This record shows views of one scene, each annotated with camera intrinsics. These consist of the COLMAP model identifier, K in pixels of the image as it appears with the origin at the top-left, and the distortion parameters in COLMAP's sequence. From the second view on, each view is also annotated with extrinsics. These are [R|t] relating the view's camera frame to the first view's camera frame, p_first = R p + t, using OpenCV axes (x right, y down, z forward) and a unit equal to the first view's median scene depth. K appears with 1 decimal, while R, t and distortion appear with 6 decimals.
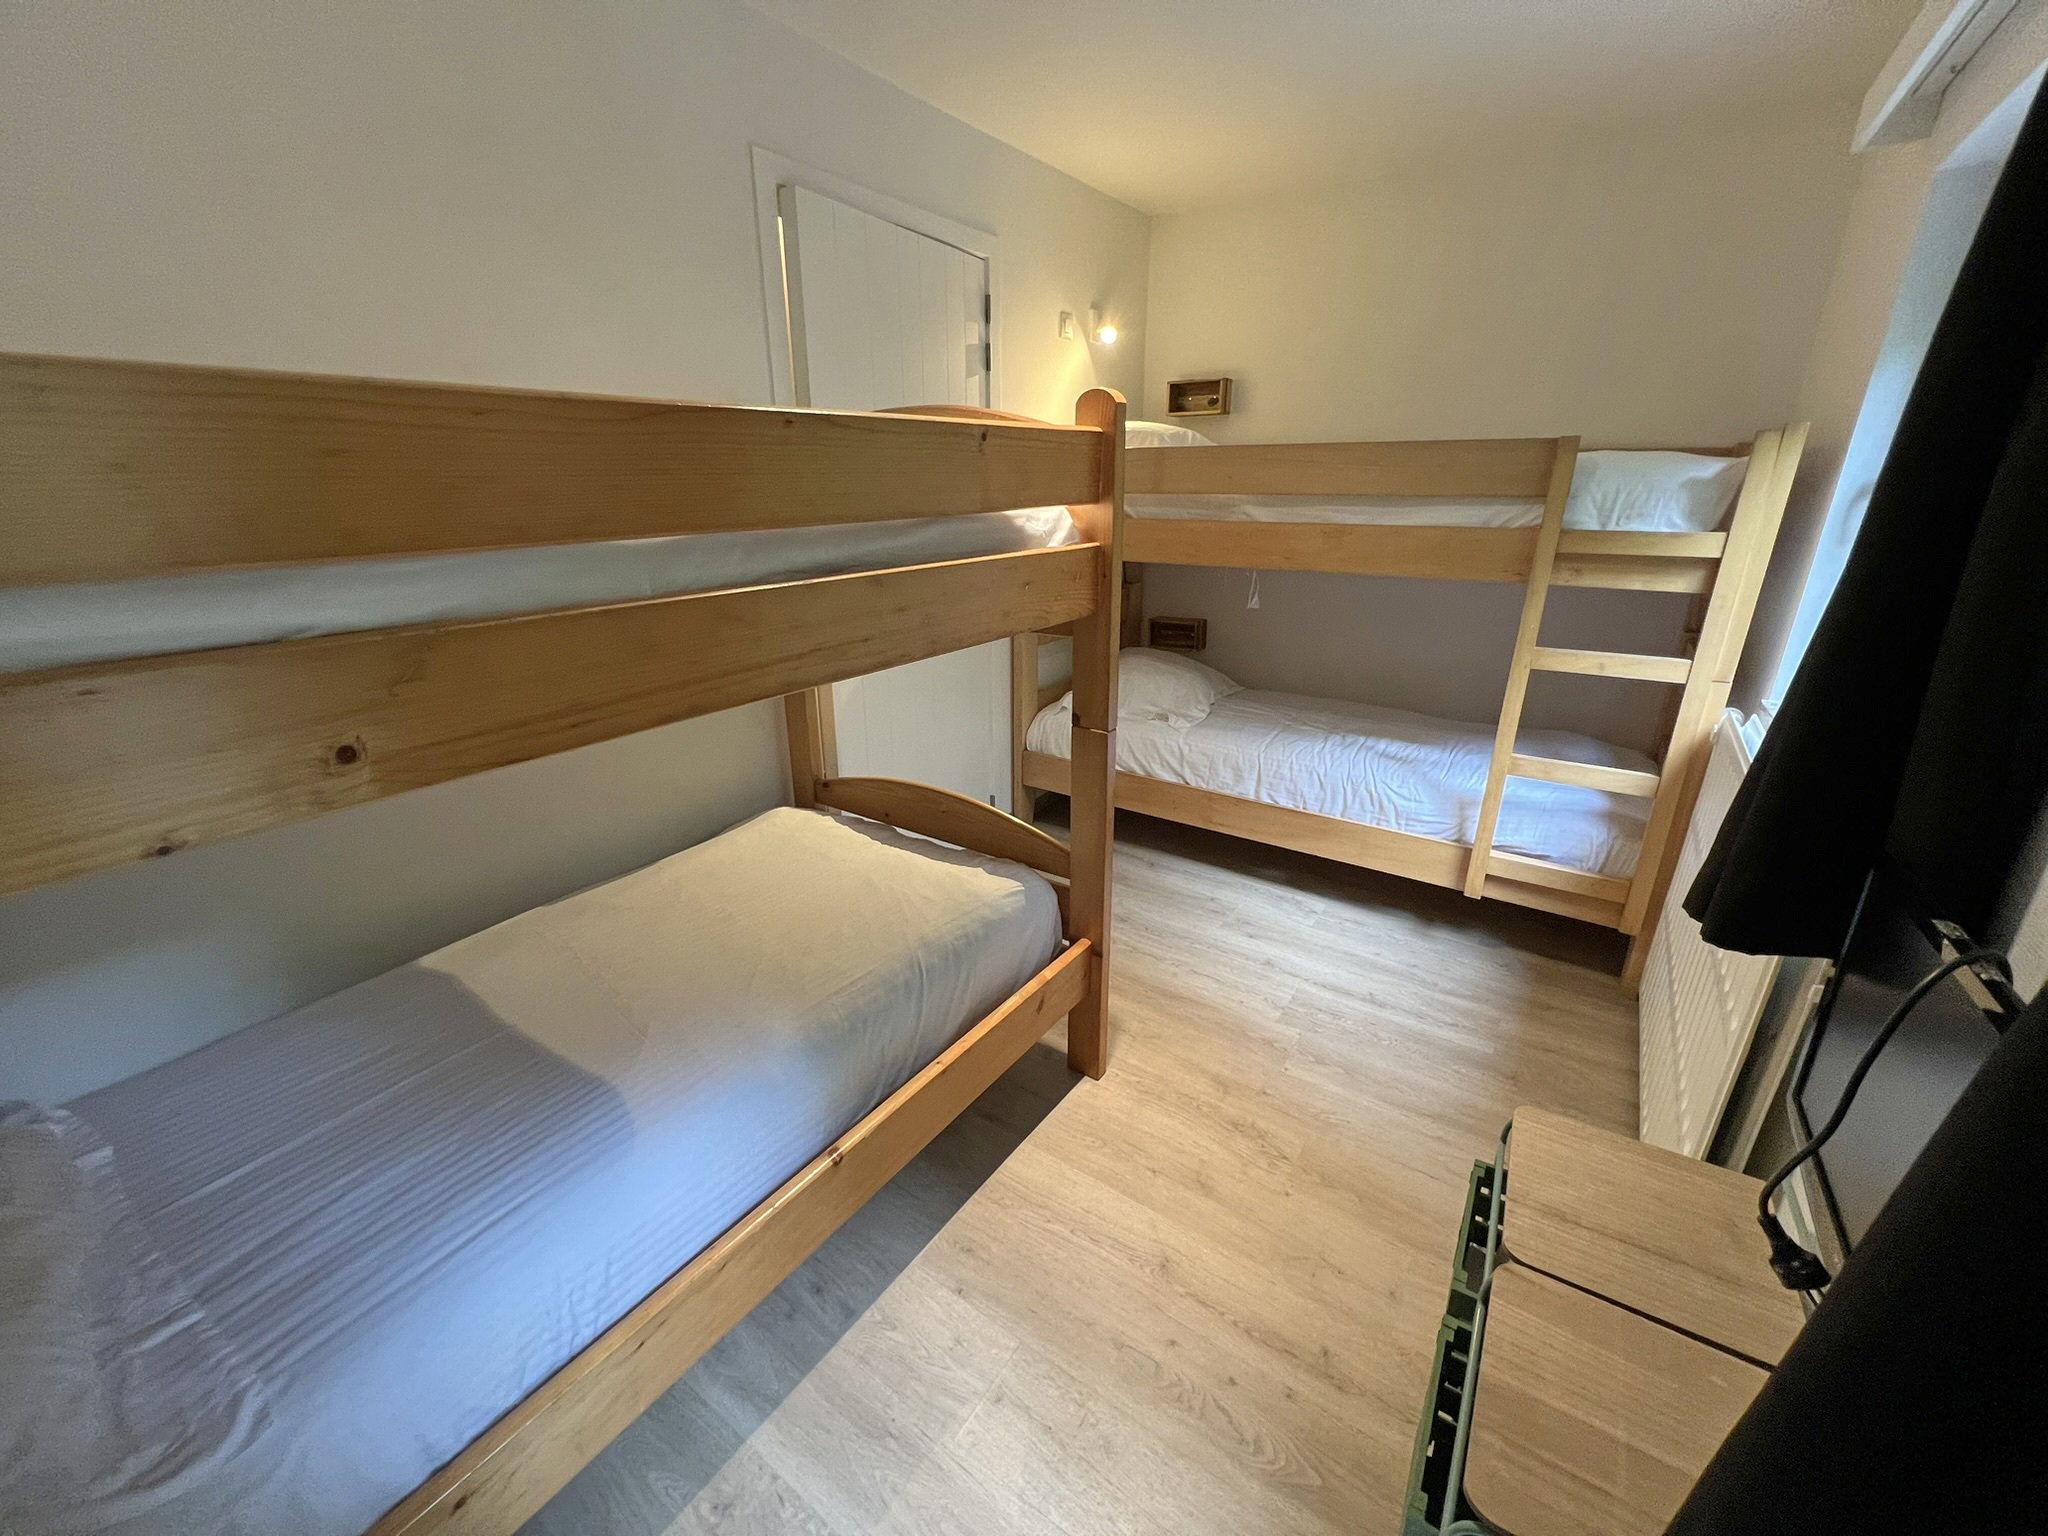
lens RADIAL K [[823.4, 0, 1021.2], [0, 823.4, 768.4], [0, 0, 1]] dist [-0.000151, 0.000001]
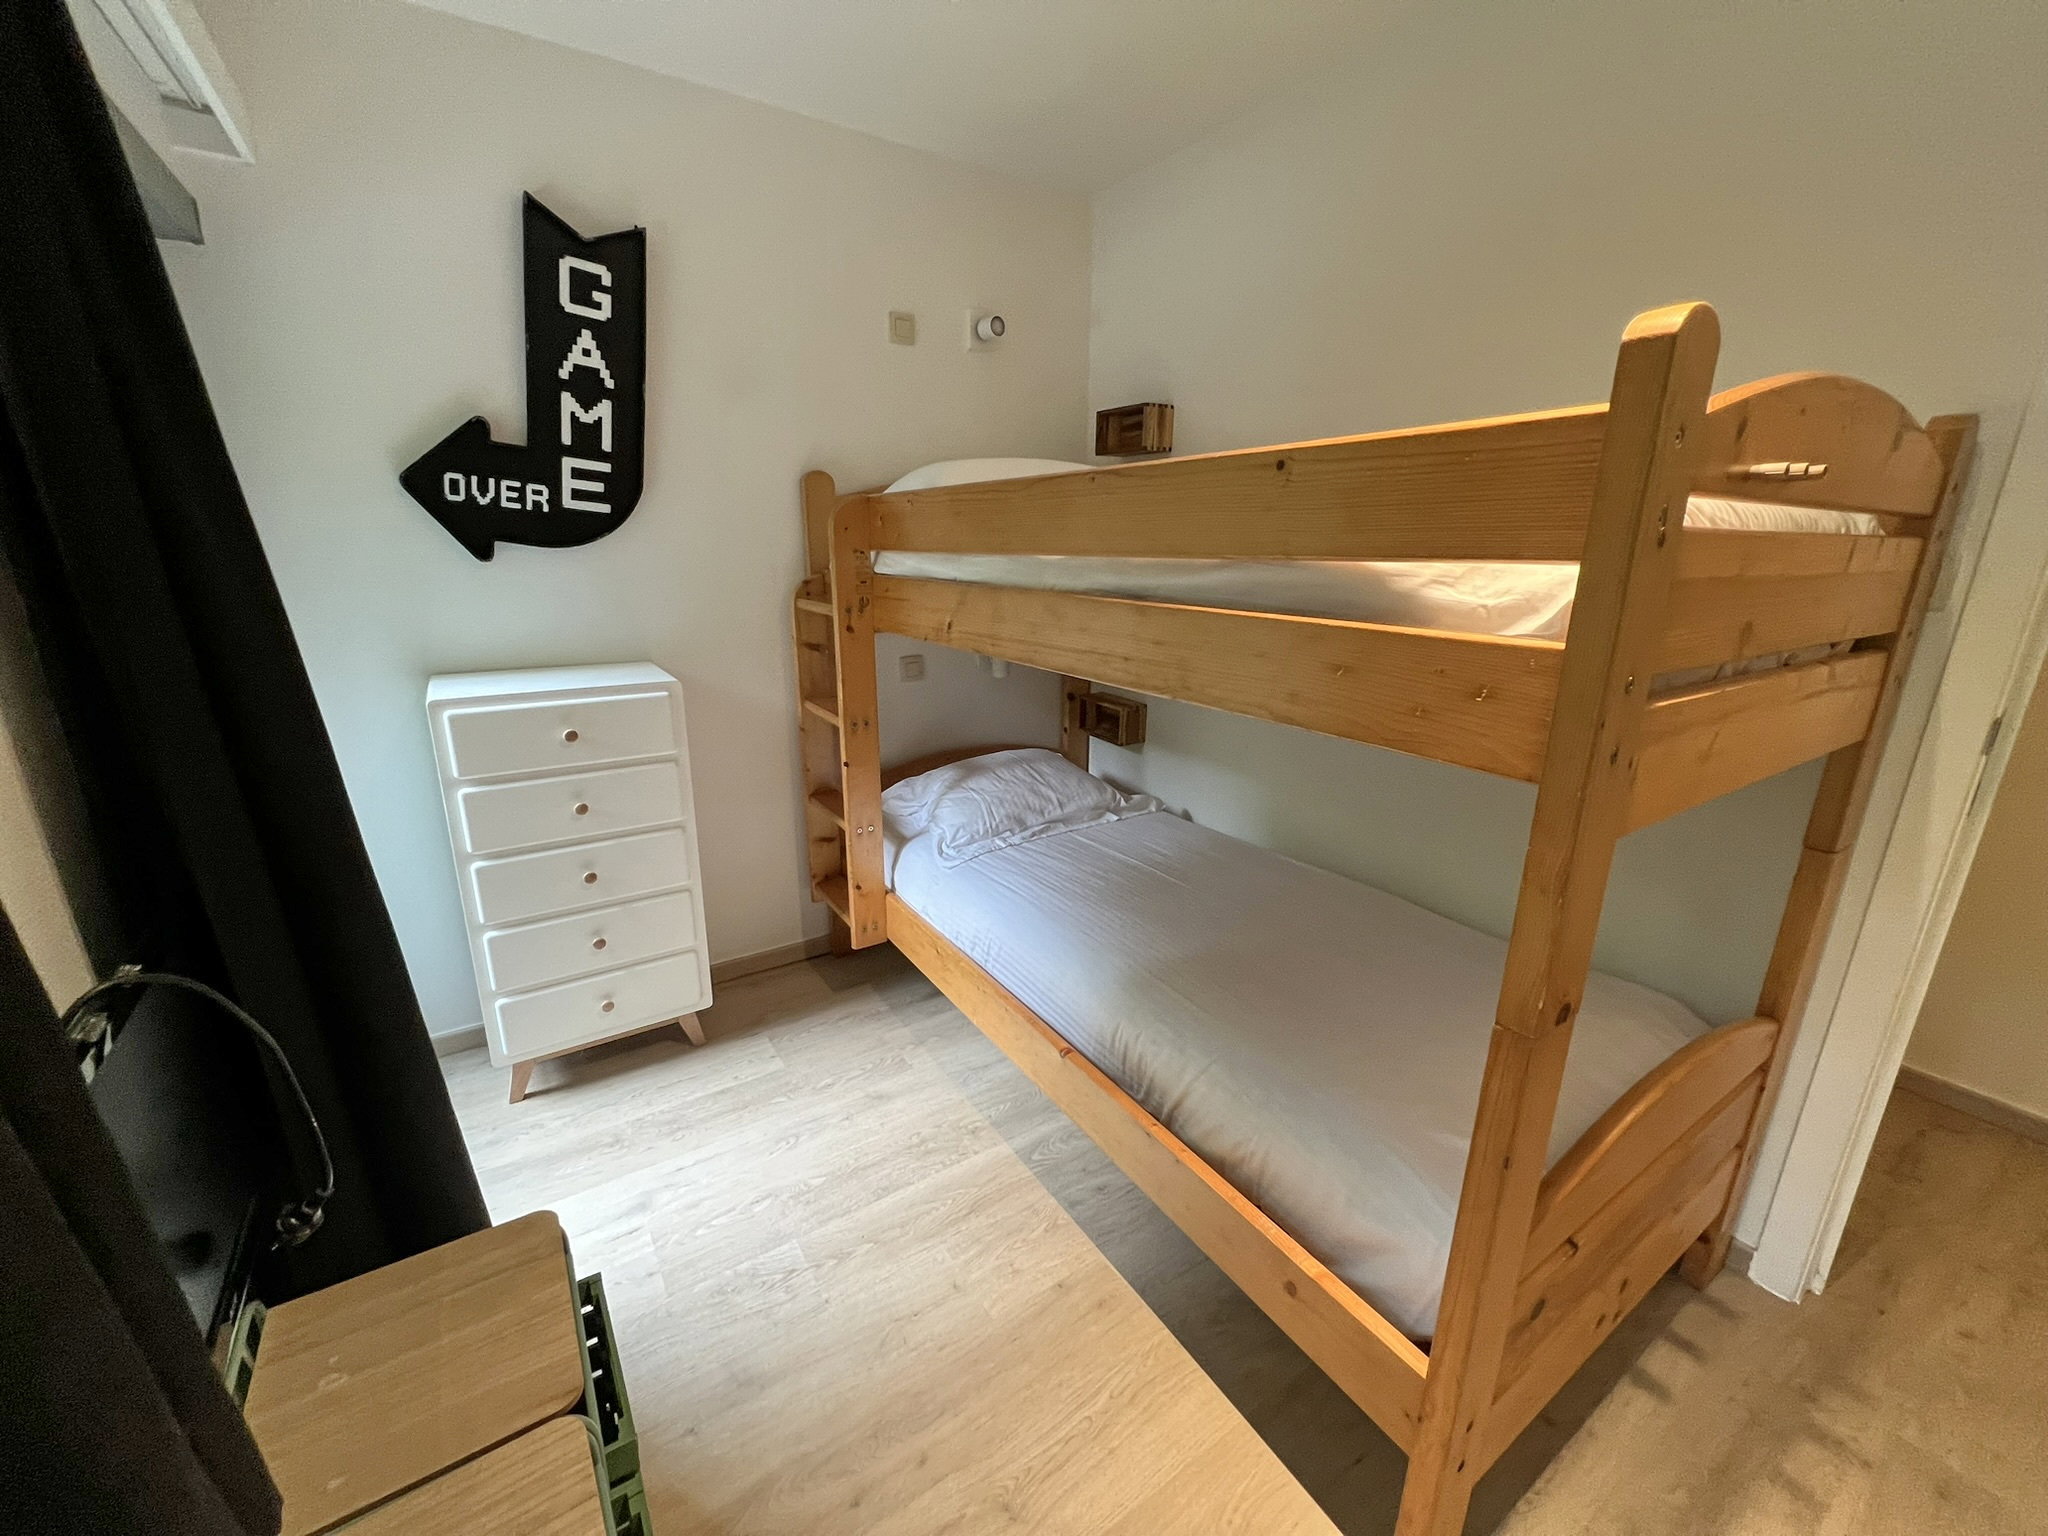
lens RADIAL K [[823.4, 0, 1021.2], [0, 823.4, 768.4], [0, 0, 1]] dist [-0.000151, 0.000001]
pose [[-0.382930, 0.246824, -0.890192, 0.743320], [-0.315737, 0.870640, 0.377222, -0.327515], [0.868144, 0.425516, -0.255463, 0.986176]]
